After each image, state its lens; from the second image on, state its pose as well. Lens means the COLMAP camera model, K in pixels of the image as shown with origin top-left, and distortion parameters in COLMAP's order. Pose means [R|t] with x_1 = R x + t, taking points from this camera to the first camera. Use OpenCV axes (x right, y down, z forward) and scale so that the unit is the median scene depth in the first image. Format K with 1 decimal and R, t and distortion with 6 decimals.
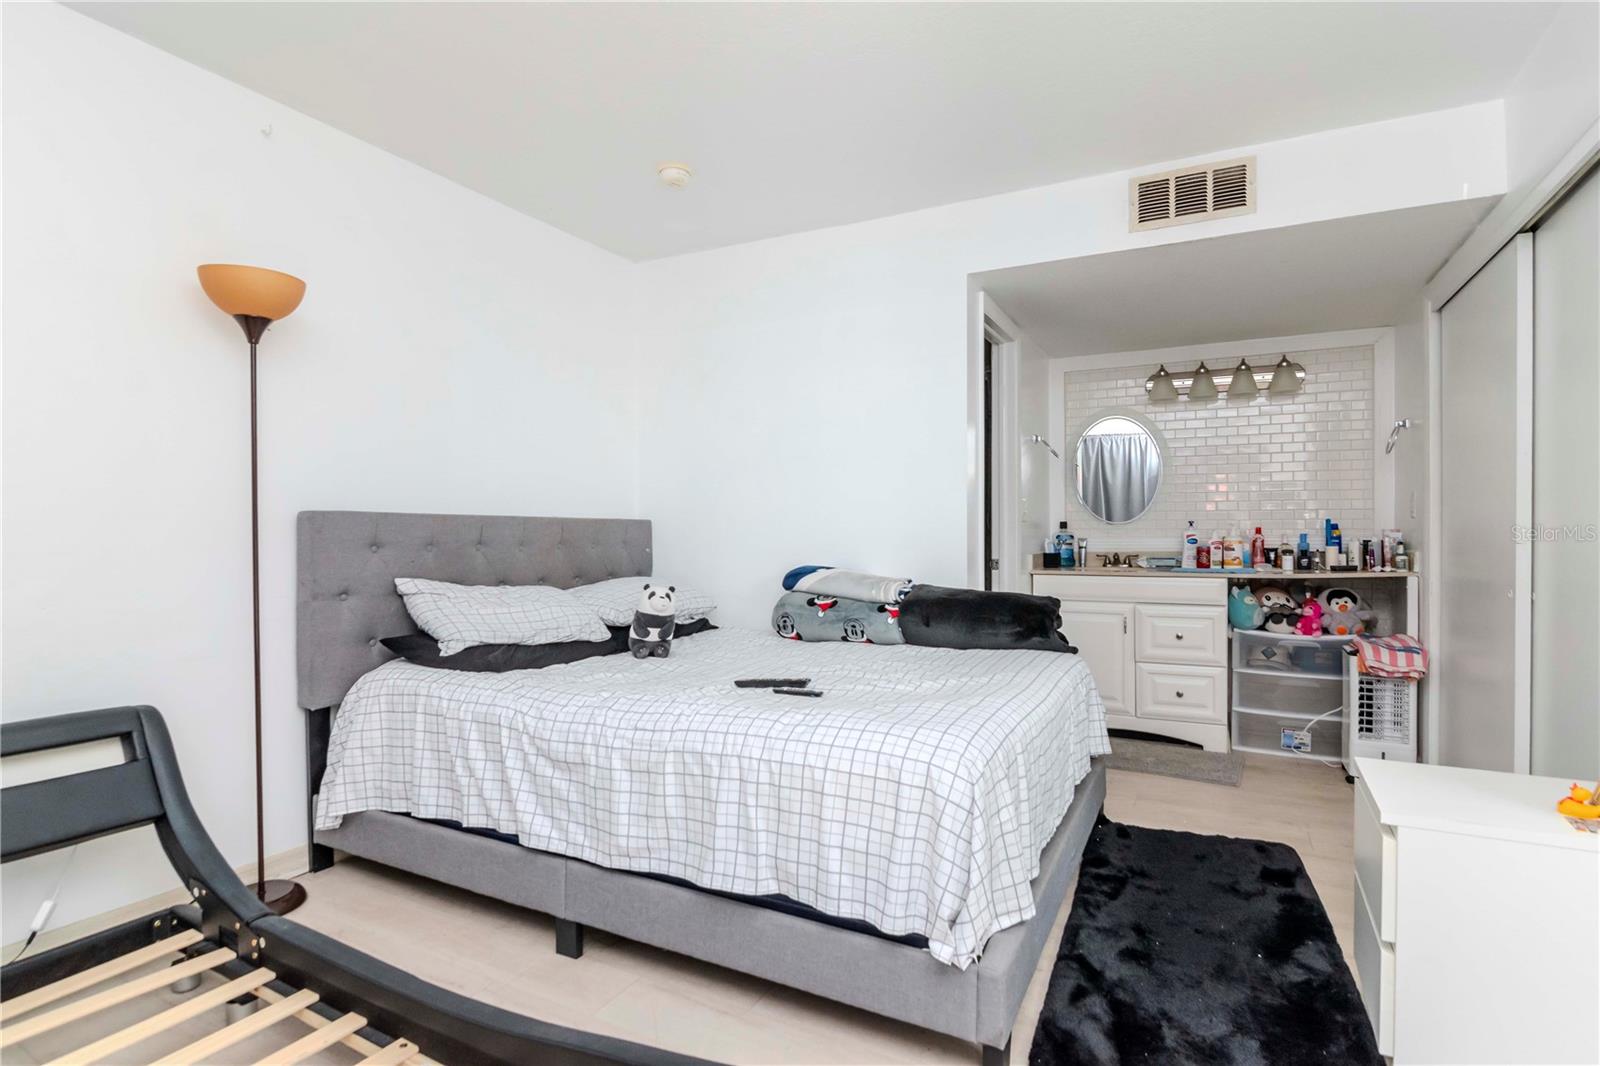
lens RADIAL K [[786.0, 0, 790.6], [0, 786.0, 535.0], [0, 0, 1]] dist [-0.011885, 0.000570]
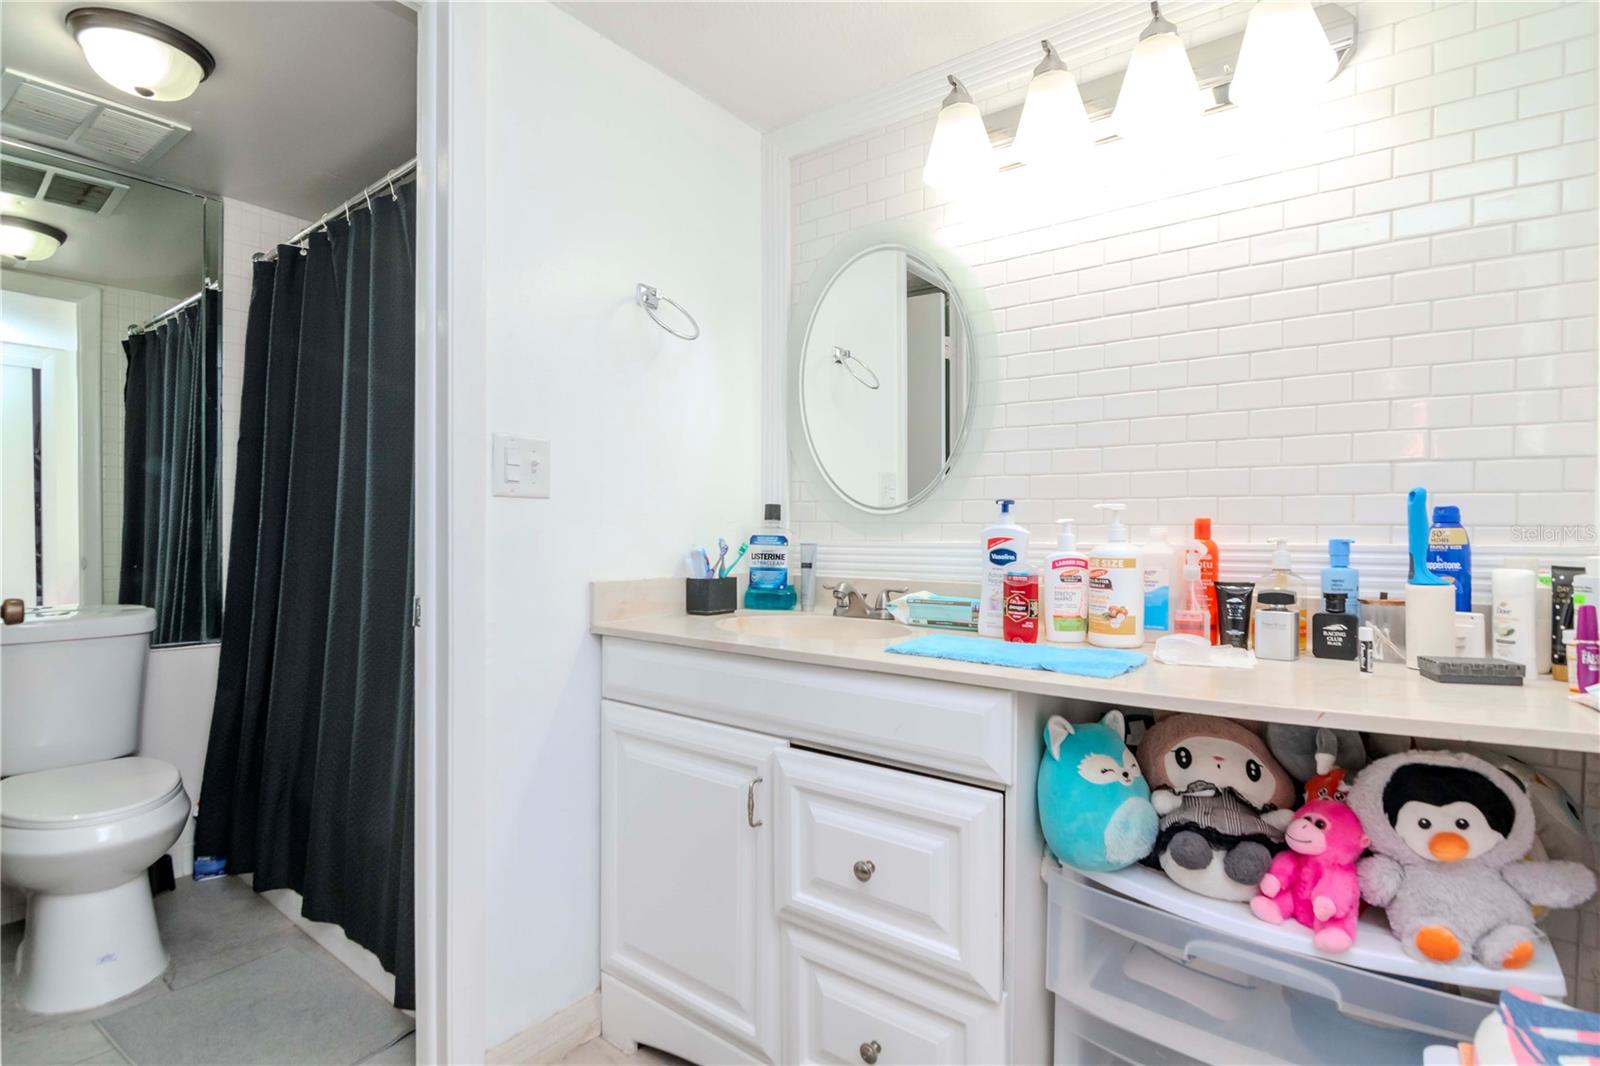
lens RADIAL K [[786.0, 0, 809.6], [0, 786.0, 535.2], [0, 0, 1]] dist [-0.011885, 0.000570]
pose [[0.985315, 0.004674, -0.170681, 0.526072], [-0.002143, 0.999885, 0.015008, -0.007456], [0.170732, -0.014422, 0.985212, 0.693496]]
